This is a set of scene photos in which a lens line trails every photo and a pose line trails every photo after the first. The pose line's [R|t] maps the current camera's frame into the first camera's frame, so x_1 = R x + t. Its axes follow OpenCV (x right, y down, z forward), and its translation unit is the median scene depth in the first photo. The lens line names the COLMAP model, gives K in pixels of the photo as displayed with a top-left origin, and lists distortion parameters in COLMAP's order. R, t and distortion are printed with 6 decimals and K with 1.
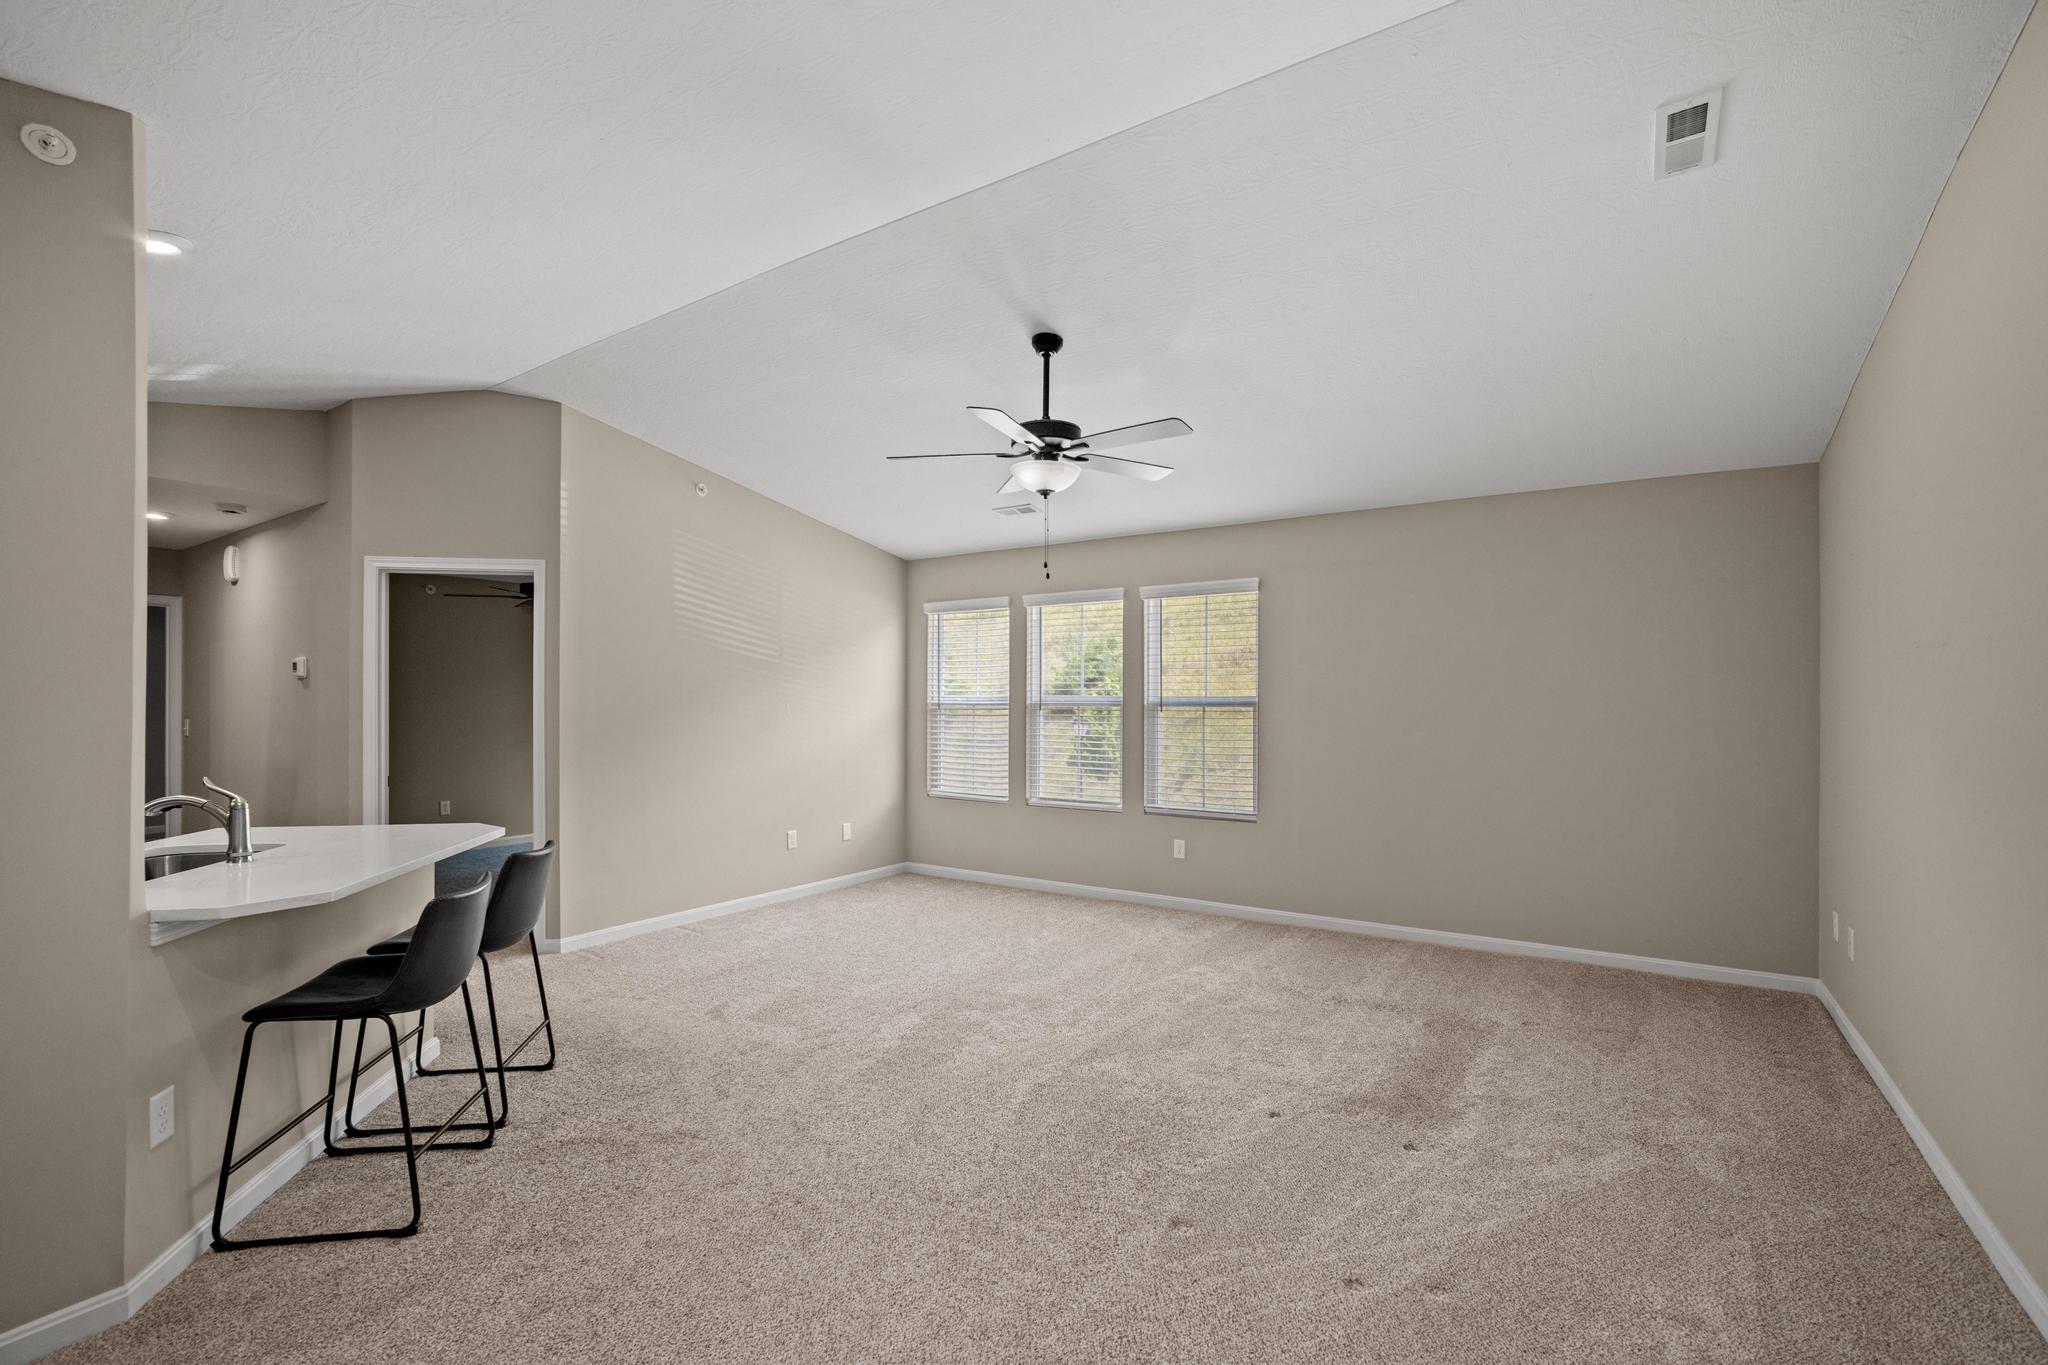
lens RADIAL K [[912.0, 0, 1031.6], [0, 912.0, 706.6], [0, 0, 1]] dist [-0.025472, 0.018113]
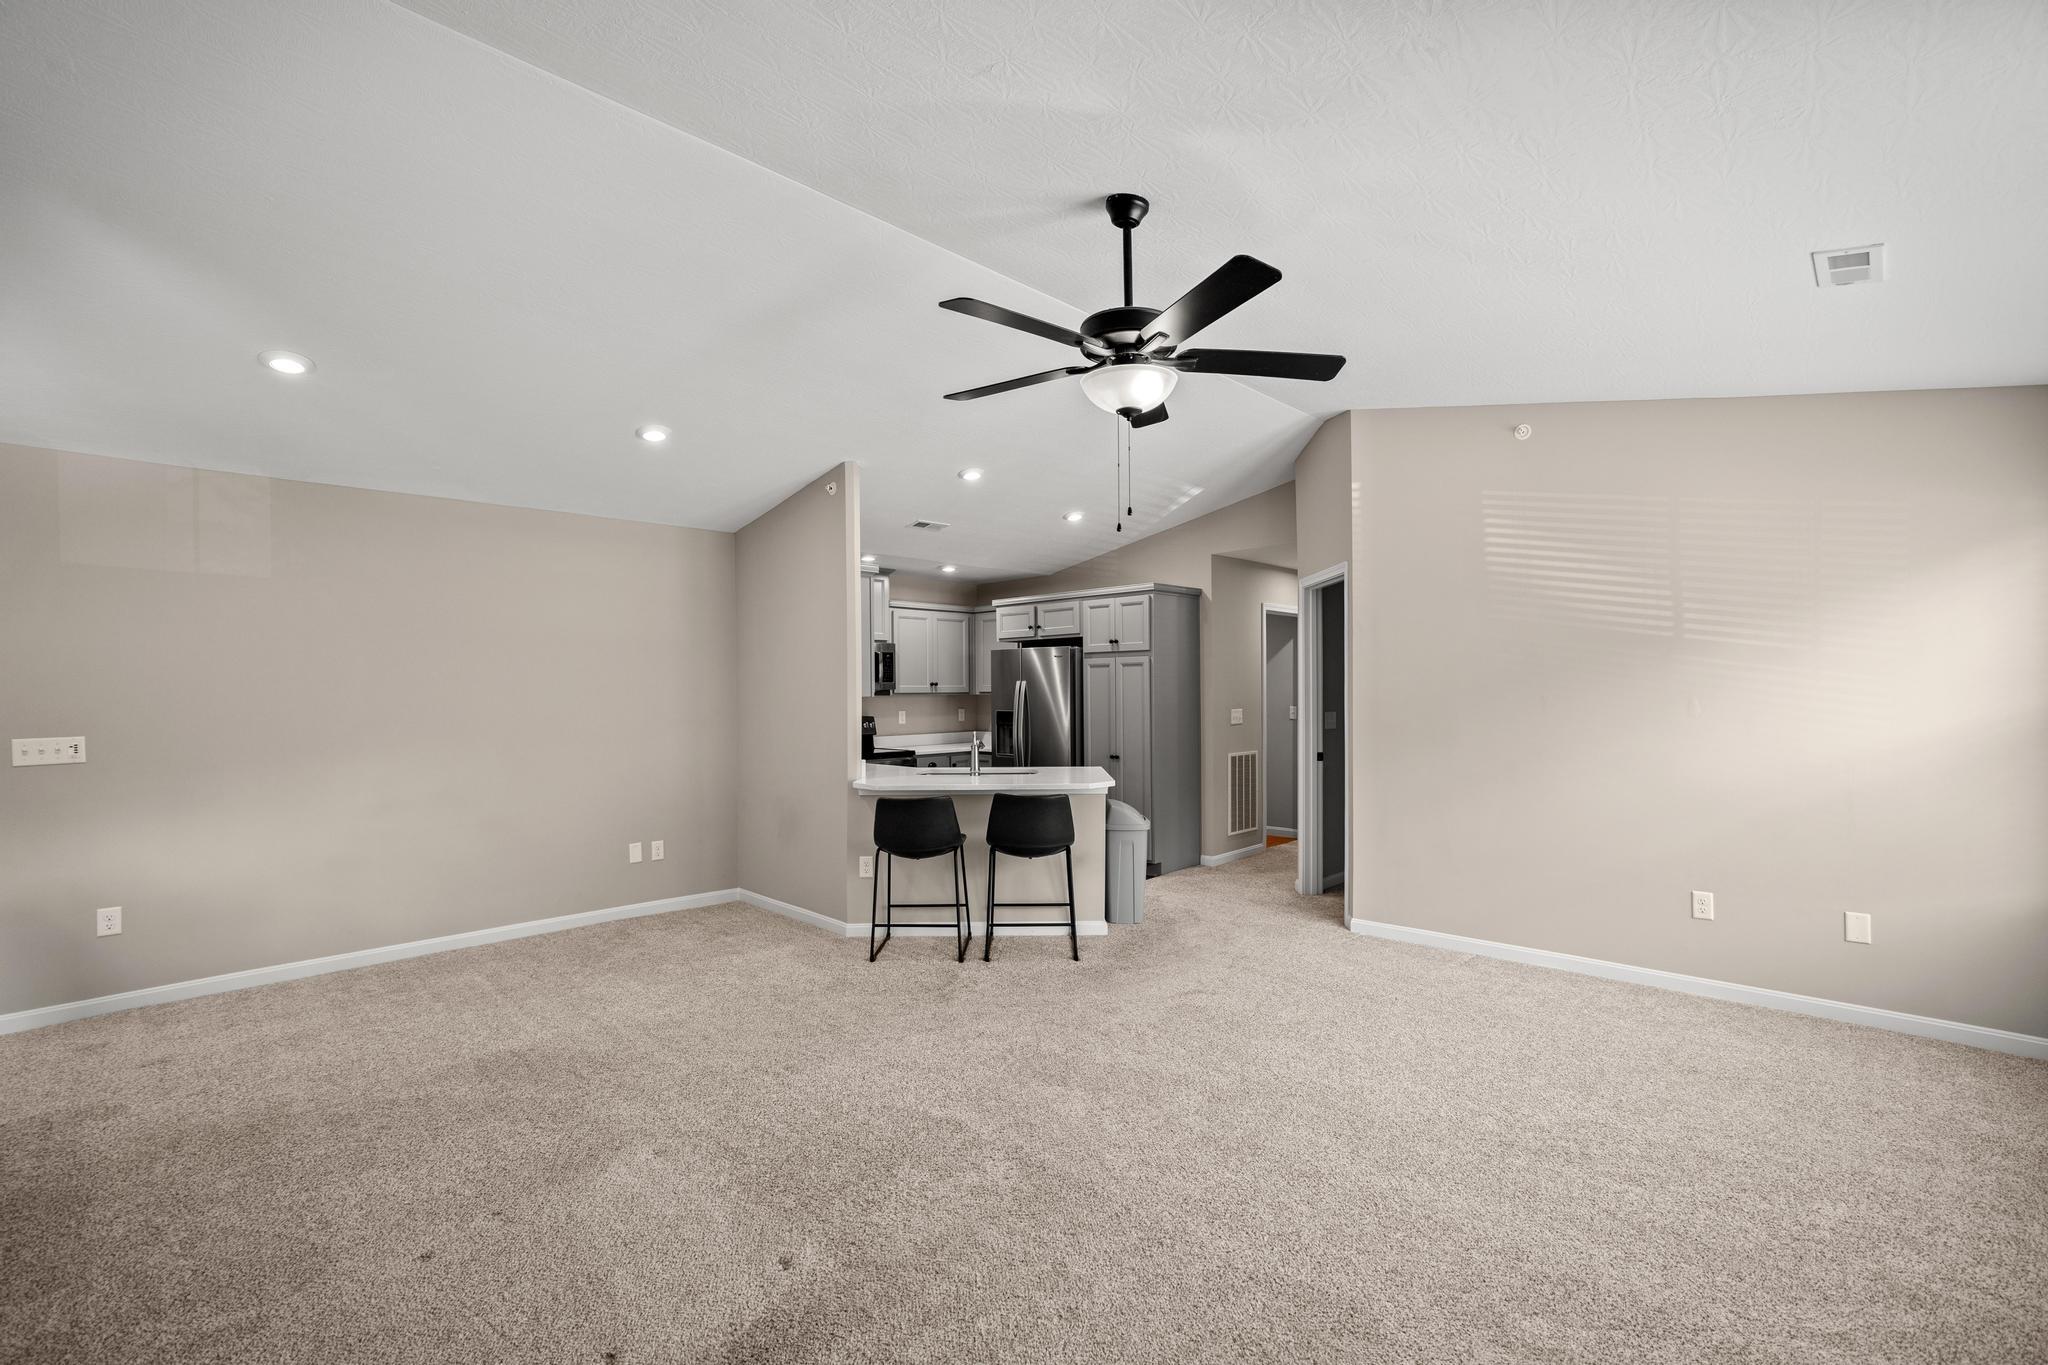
lens RADIAL K [[912.0, 0, 1031.6], [0, 912.0, 706.6], [0, 0, 1]] dist [-0.025472, 0.018113]
pose [[-0.193899, 0.014980, -0.980907, 0.767943], [-0.001919, 0.999876, 0.015649, -0.007663], [0.981020, 0.004917, -0.193846, 1.098249]]
